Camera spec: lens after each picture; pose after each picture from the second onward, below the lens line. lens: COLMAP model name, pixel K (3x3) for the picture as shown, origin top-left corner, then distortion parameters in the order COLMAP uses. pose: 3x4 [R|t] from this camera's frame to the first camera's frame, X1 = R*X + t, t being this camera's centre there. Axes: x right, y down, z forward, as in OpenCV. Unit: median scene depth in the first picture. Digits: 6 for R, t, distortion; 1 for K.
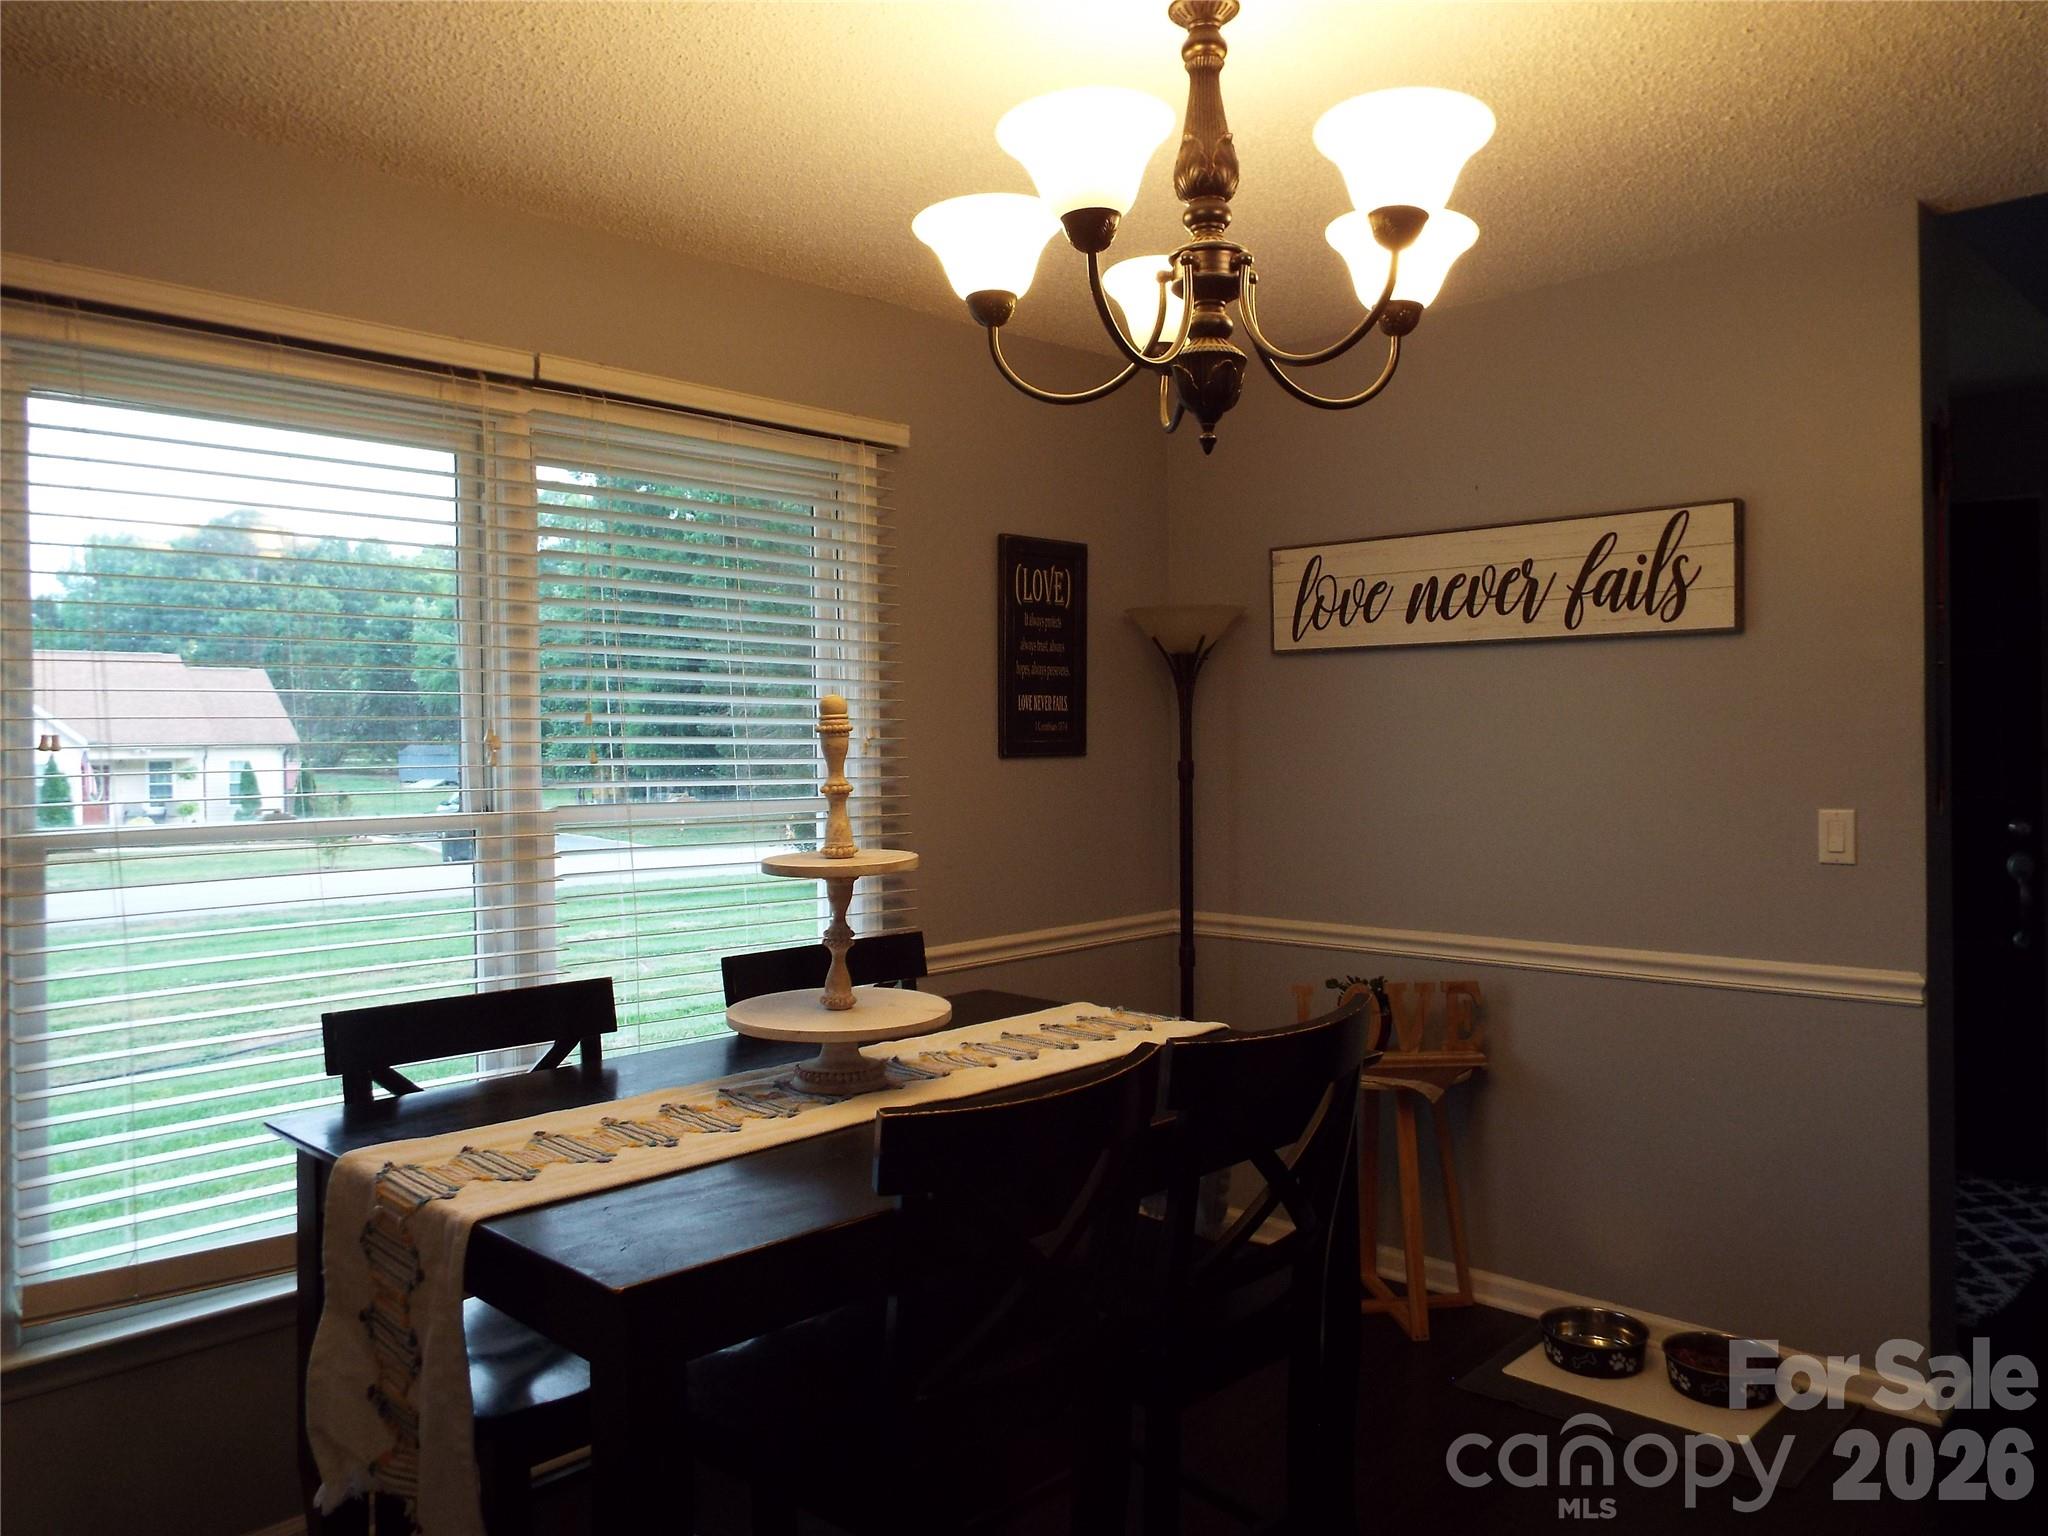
lens RADIAL K [[1533.0, 0, 1019.5], [0, 1533.0, 806.4], [0, 0, 1]] dist [0.068294, -0.011448]
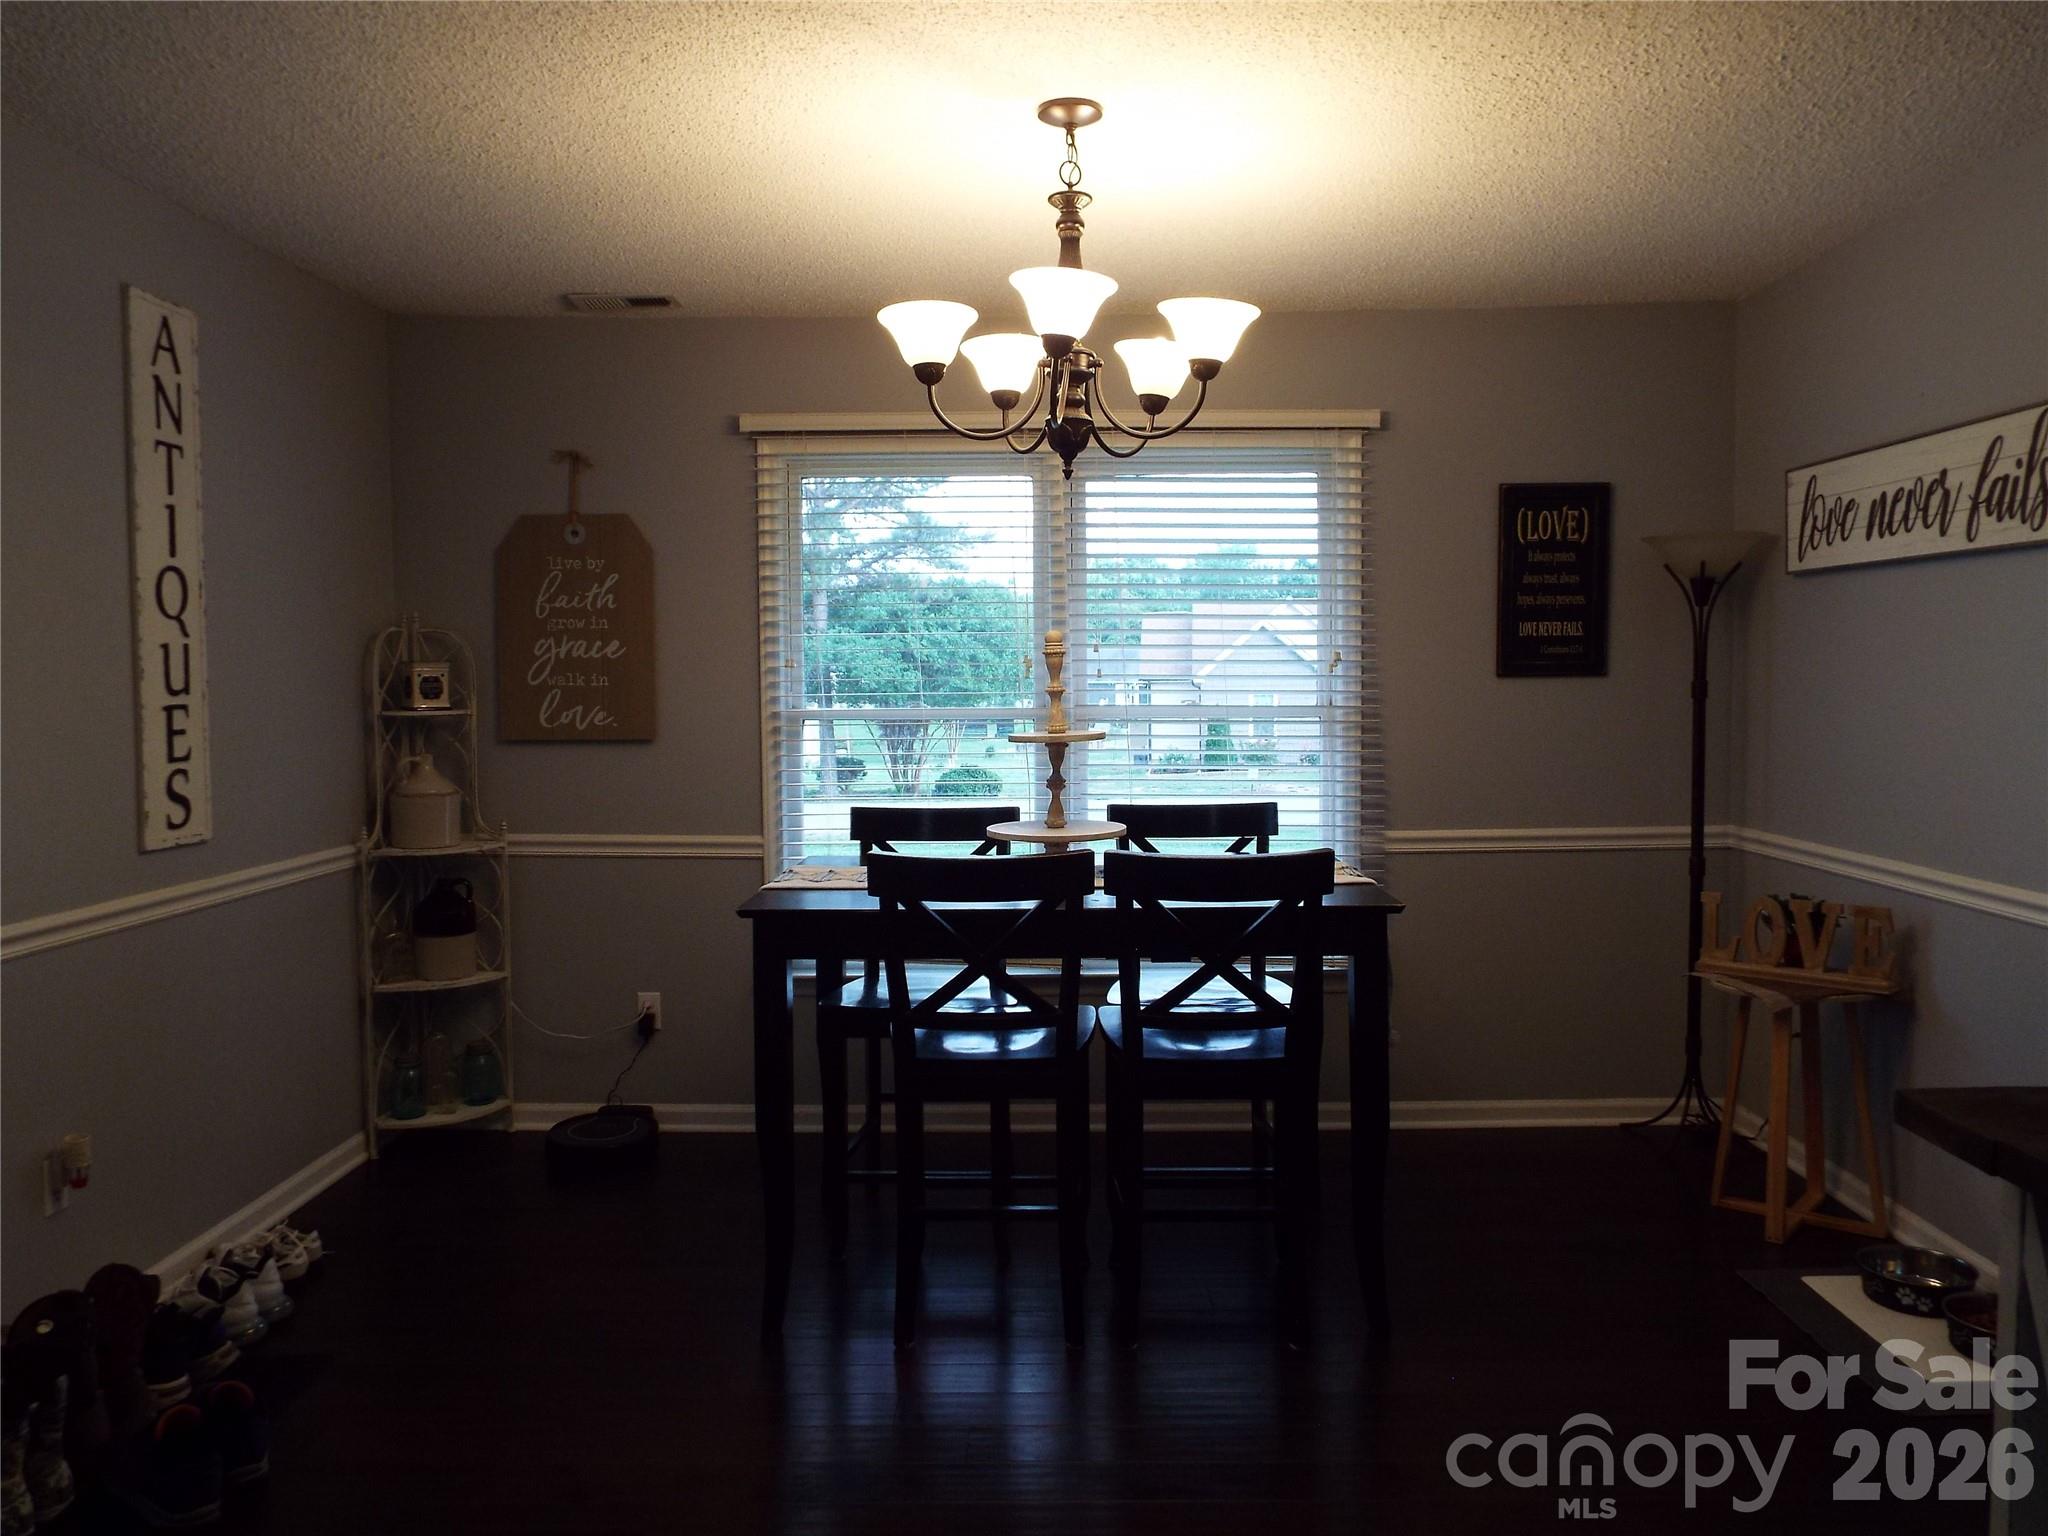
lens RADIAL K [[1533.0, 0, 1033.6], [0, 1533.0, 763.6], [0, 0, 1]] dist [0.068294, -0.011448]
pose [[0.684514, 0.048167, -0.727407, 0.637585], [-0.035338, 0.998834, 0.032885, 0.008847], [0.728143, 0.003195, 0.685418, -0.066658]]
